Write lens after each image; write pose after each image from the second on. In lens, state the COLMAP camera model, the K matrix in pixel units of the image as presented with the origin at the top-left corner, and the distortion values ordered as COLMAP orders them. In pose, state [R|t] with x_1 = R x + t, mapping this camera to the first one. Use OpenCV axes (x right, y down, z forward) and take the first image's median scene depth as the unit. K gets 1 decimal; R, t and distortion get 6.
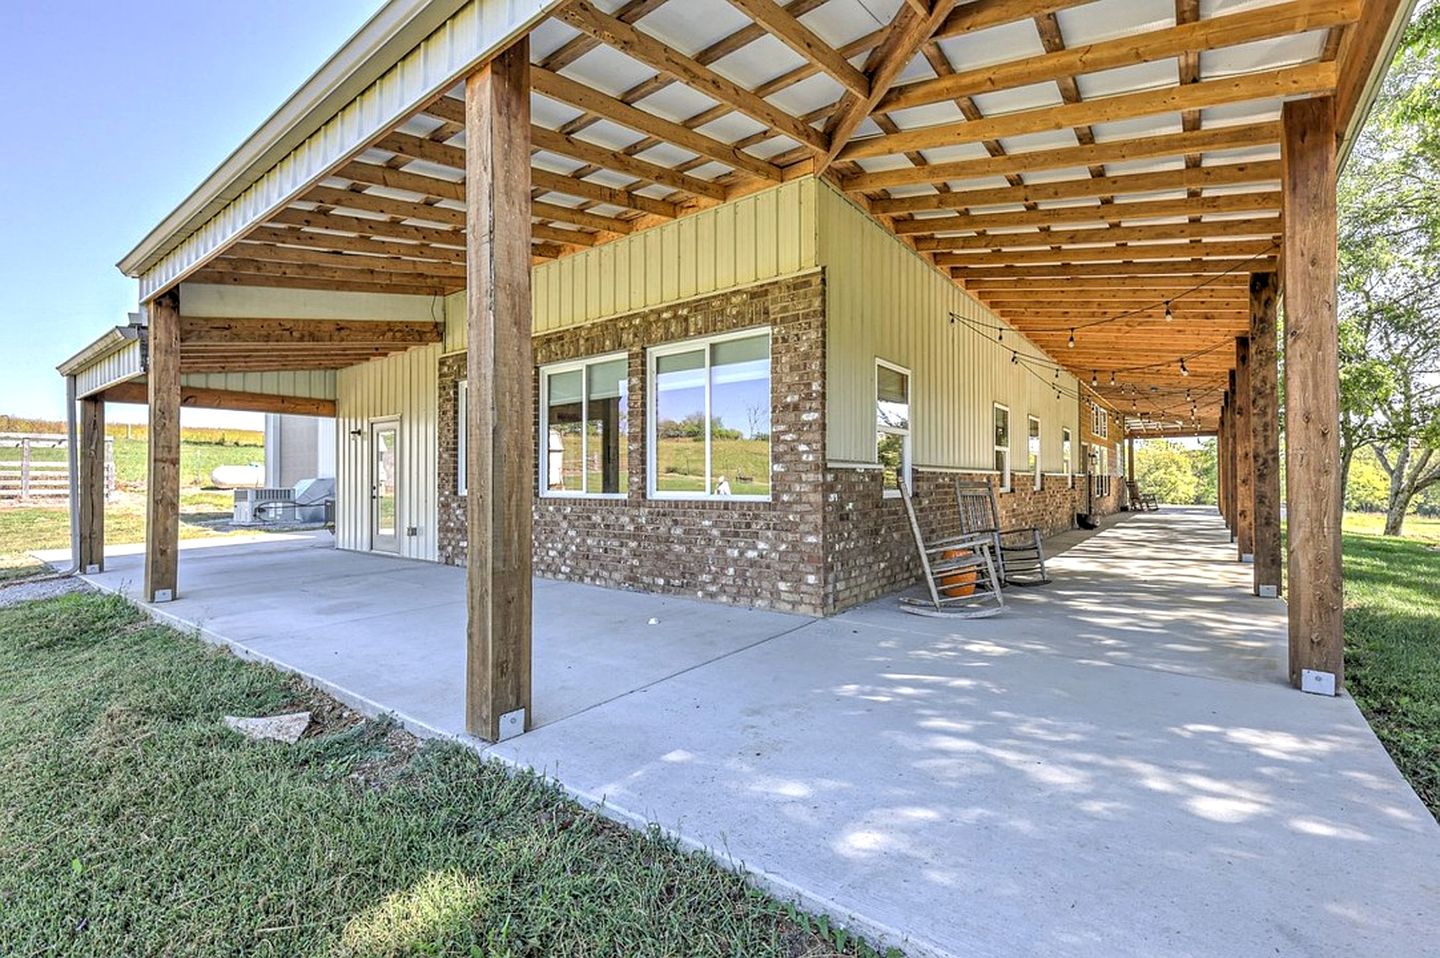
lens RADIAL K [[640.5, 0, 720.4], [0, 640.5, 480.1], [0, 0, 1]] dist [0.001759, 0.000231]
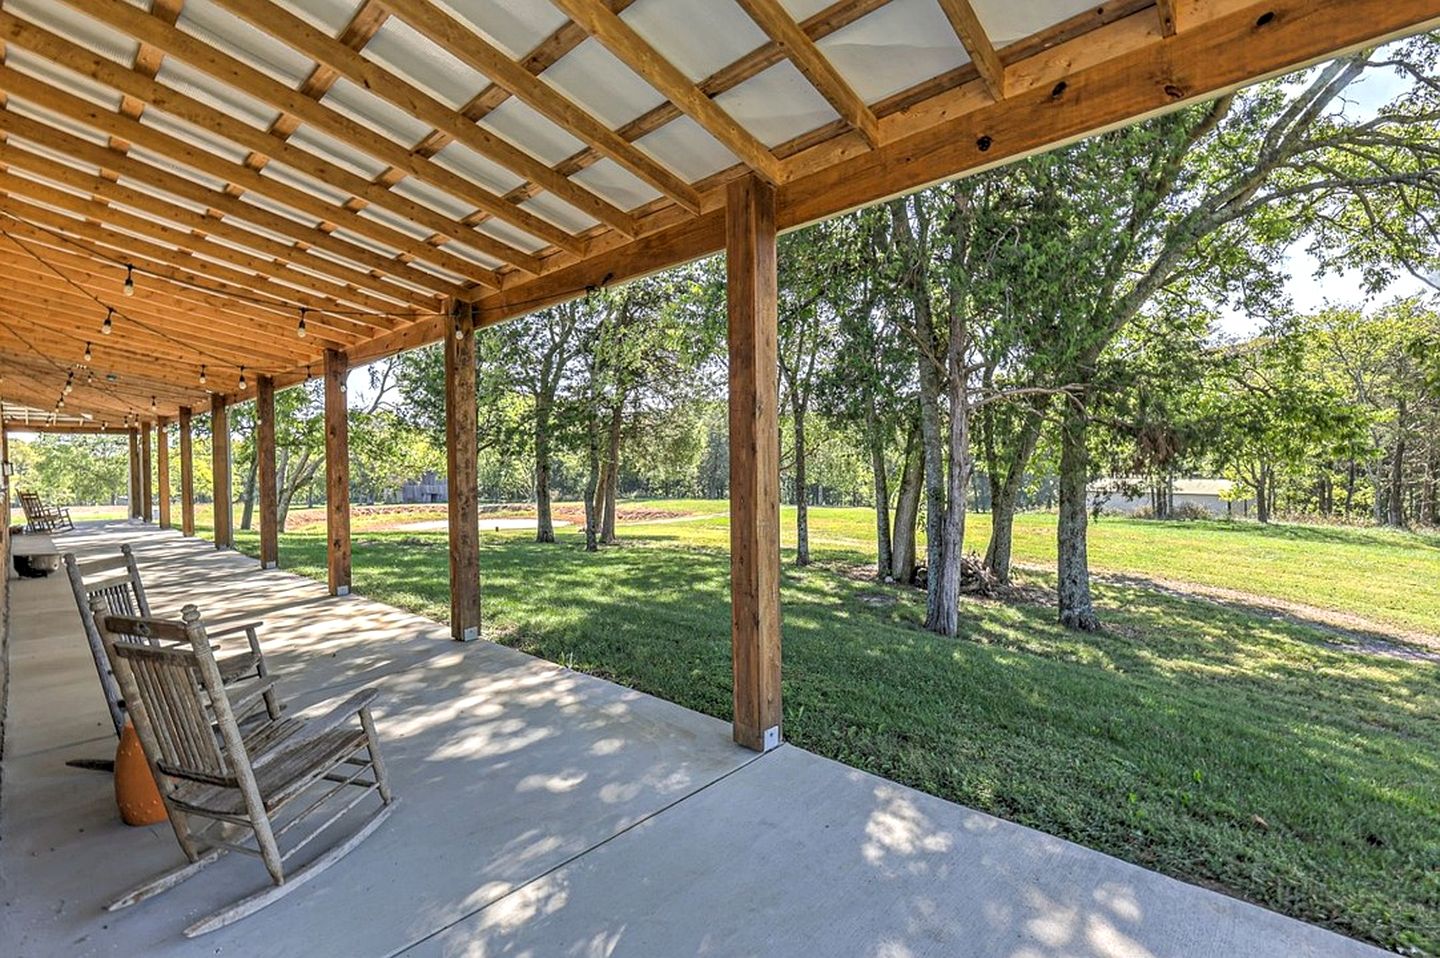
lens RADIAL K [[640.5, 0, 720.8], [0, 640.5, 472.0], [0, 0, 1]] dist [0.001759, 0.000231]
pose [[0.067313, -0.009925, 0.997683, -0.153777], [0.006921, 0.999931, 0.009480, -0.159792], [-0.997708, 0.006267, 0.067377, 1.160623]]
